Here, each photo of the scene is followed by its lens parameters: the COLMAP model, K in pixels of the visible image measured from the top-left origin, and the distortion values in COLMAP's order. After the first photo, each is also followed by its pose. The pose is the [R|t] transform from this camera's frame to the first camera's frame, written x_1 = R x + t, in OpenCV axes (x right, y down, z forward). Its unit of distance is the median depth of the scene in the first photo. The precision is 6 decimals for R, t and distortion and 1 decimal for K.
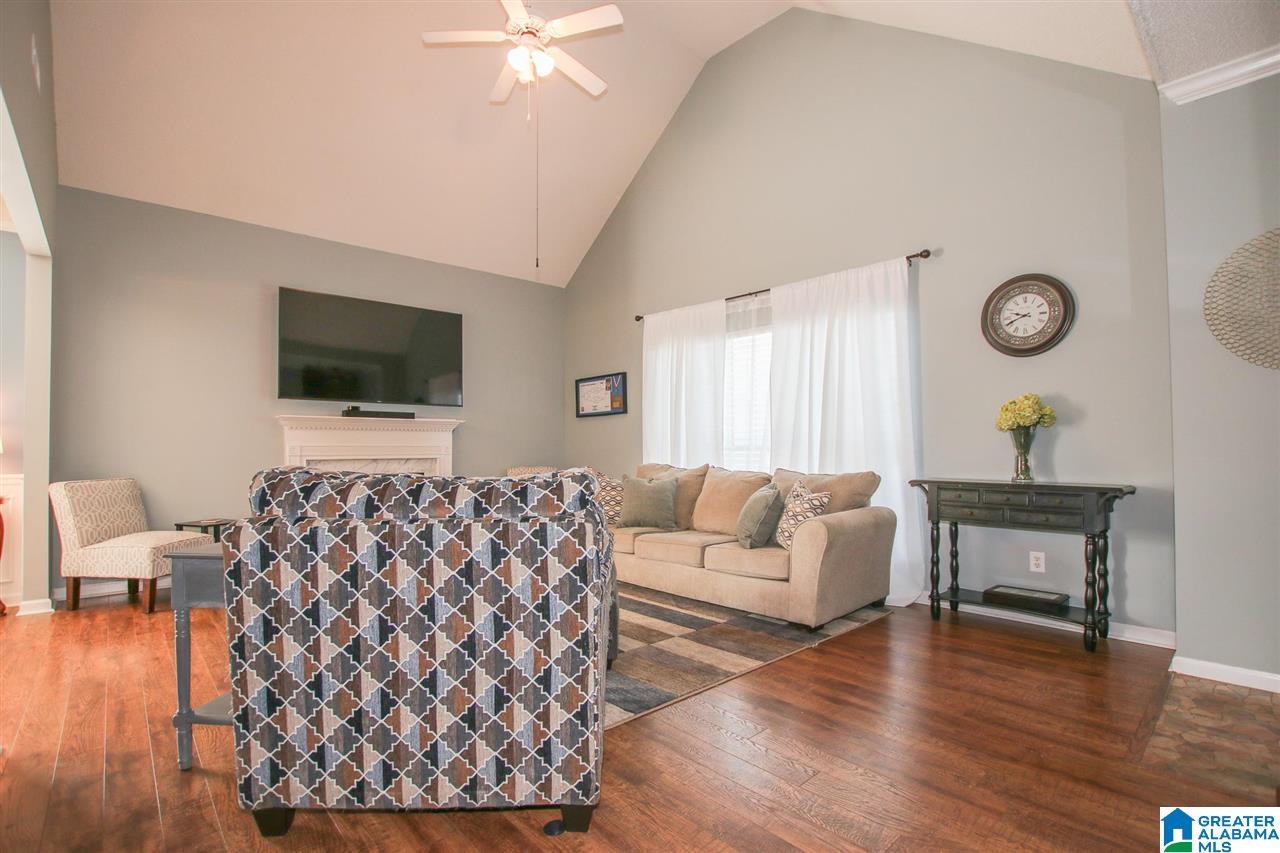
lens RADIAL K [[594.9, 0, 634.9], [0, 594.9, 437.6], [0, 0, 1]] dist [-0.023248, 0.001079]
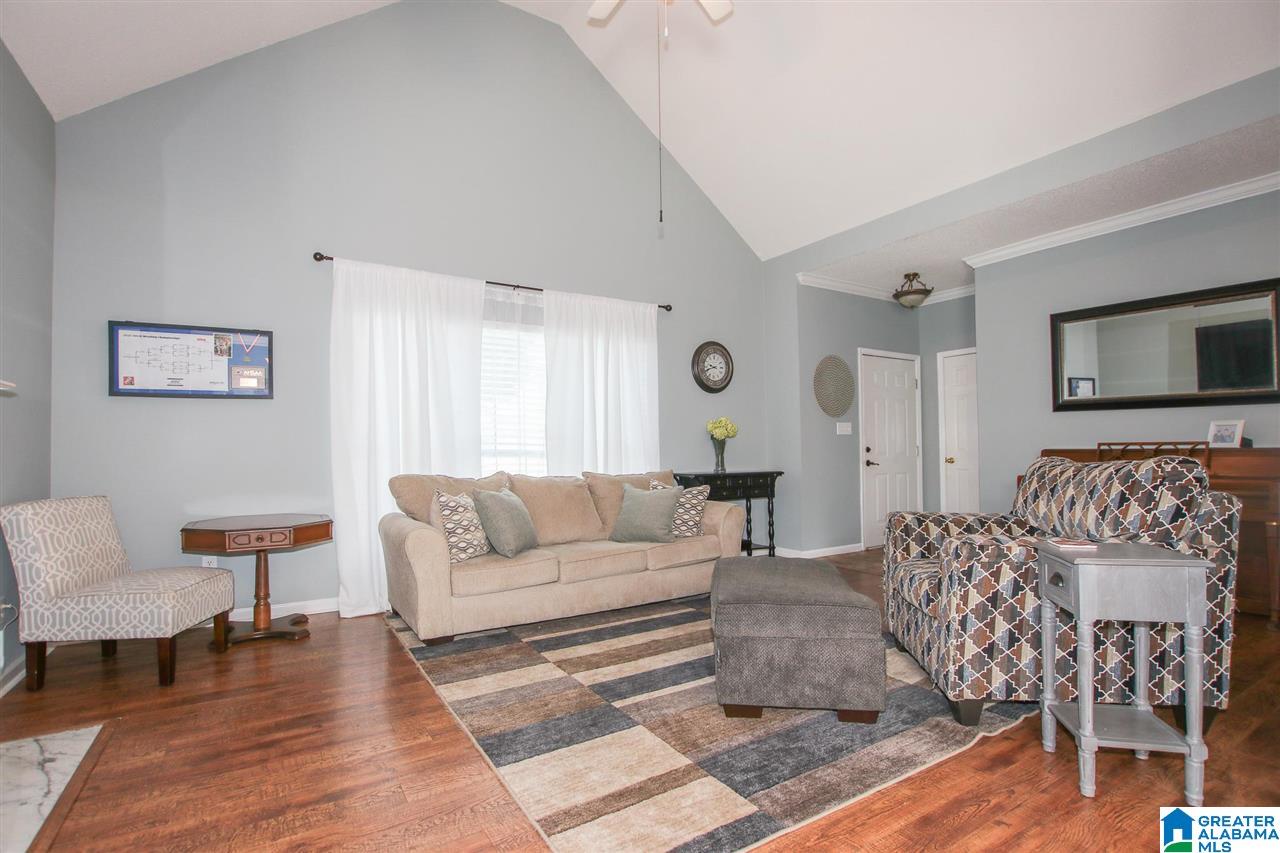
lens RADIAL K [[601.0, 0, 620.3], [0, 601.0, 449.9], [0, 0, 1]] dist [-0.002811, -0.000017]
pose [[0.207347, -0.003805, 0.978260, -0.712329], [-0.011385, 0.999915, 0.006302, 0.006022], [-0.978201, -0.012445, 0.207286, 0.663293]]
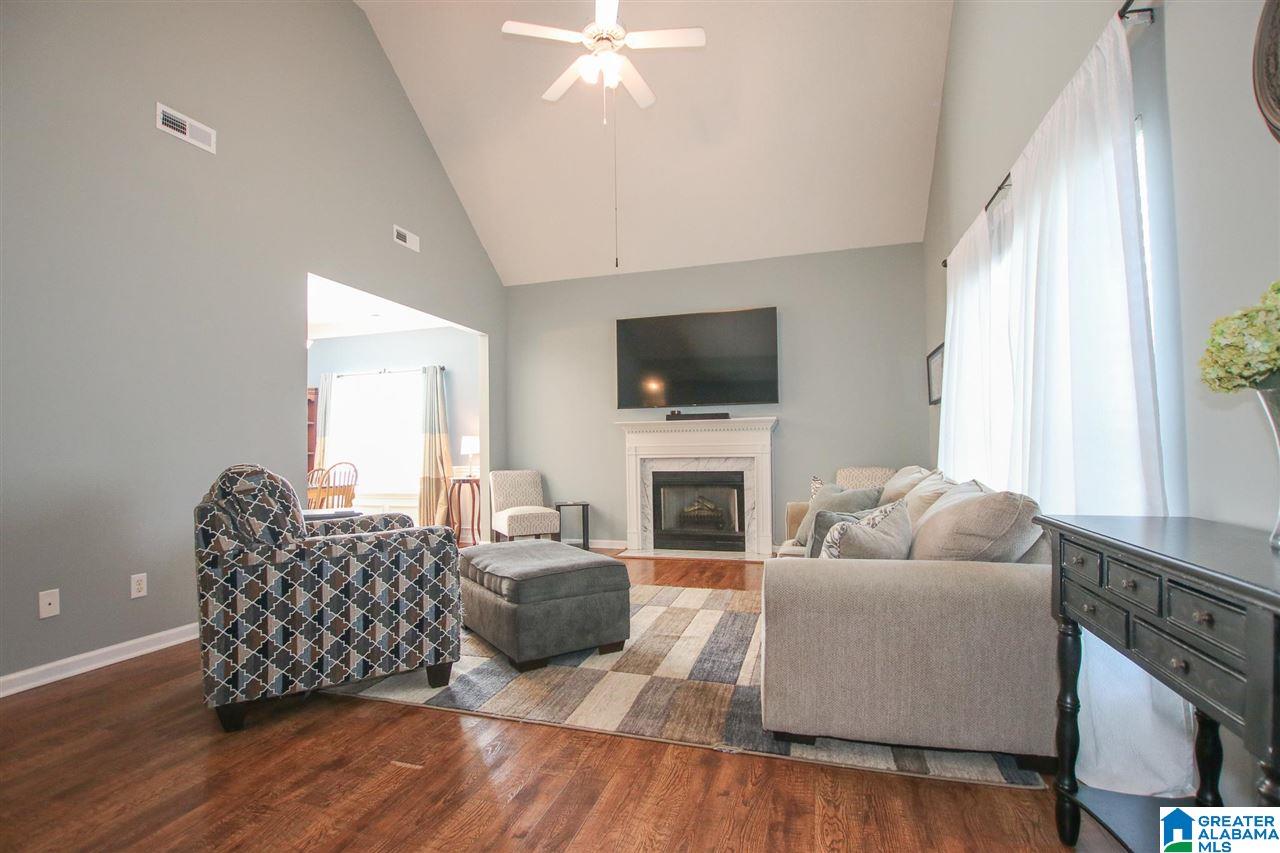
lens RADIAL K [[613.6, 0, 639.1], [0, 613.6, 438.9], [0, 0, 1]] dist [-0.018399, 0.000592]
pose [[0.508639, -0.018770, -0.860775, 0.553990], [0.028830, 0.999573, -0.004761, 0.004615], [0.860497, -0.022395, 0.508963, 0.380187]]
